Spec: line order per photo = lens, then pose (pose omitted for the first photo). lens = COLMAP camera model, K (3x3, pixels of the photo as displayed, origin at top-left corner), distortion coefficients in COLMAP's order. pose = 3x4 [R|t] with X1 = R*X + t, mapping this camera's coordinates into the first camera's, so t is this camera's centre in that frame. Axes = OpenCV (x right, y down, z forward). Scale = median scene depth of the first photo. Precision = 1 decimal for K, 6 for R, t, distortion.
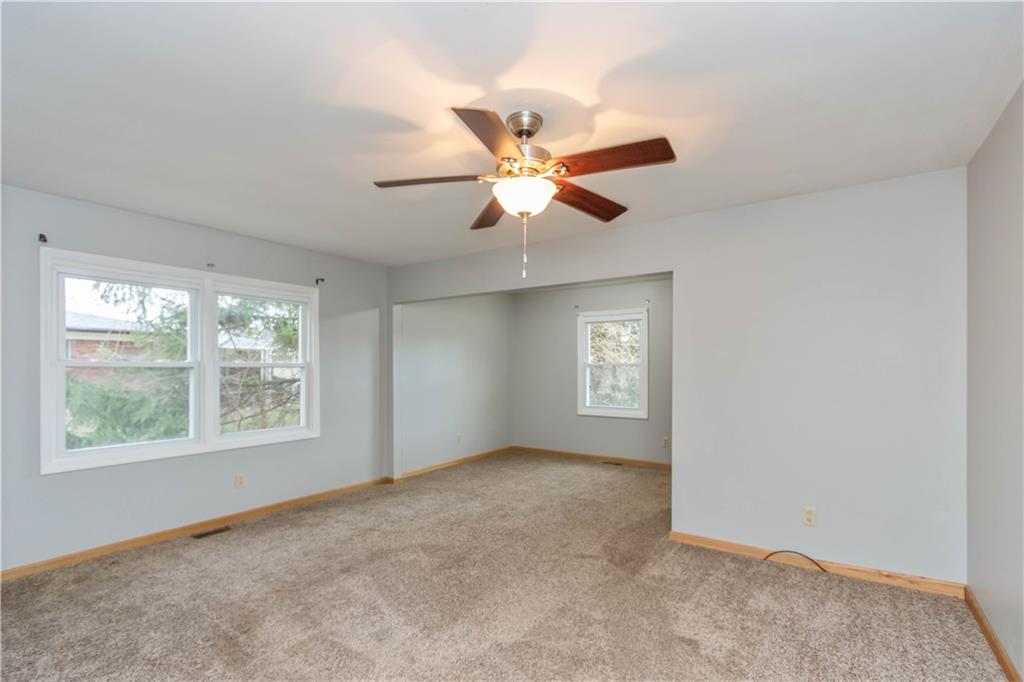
lens RADIAL K [[477.1, 0, 507.9], [0, 477.1, 362.7], [0, 0, 1]] dist [0.023870, 0.000045]
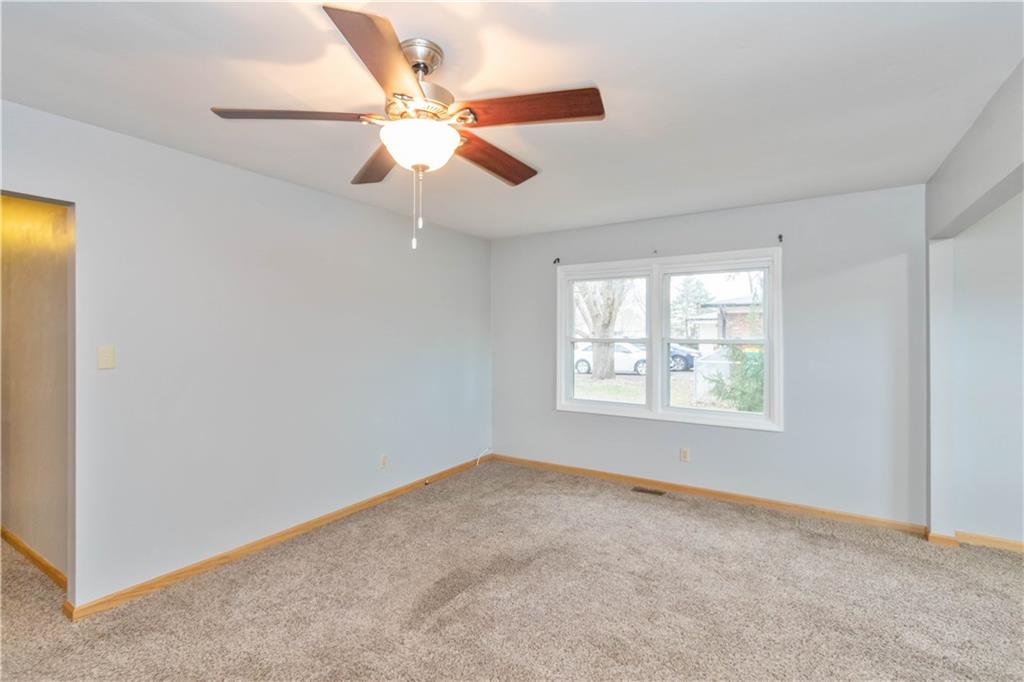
lens RADIAL K [[475.2, 0, 512.0], [0, 475.2, 341.0], [0, 0, 1]] dist [0.002315, 0.000024]
pose [[0.037222, 0.021275, -0.999081, 0.474828], [0.009772, 0.999718, 0.021652, -0.024407], [0.999259, -0.010569, 0.037004, 0.646837]]
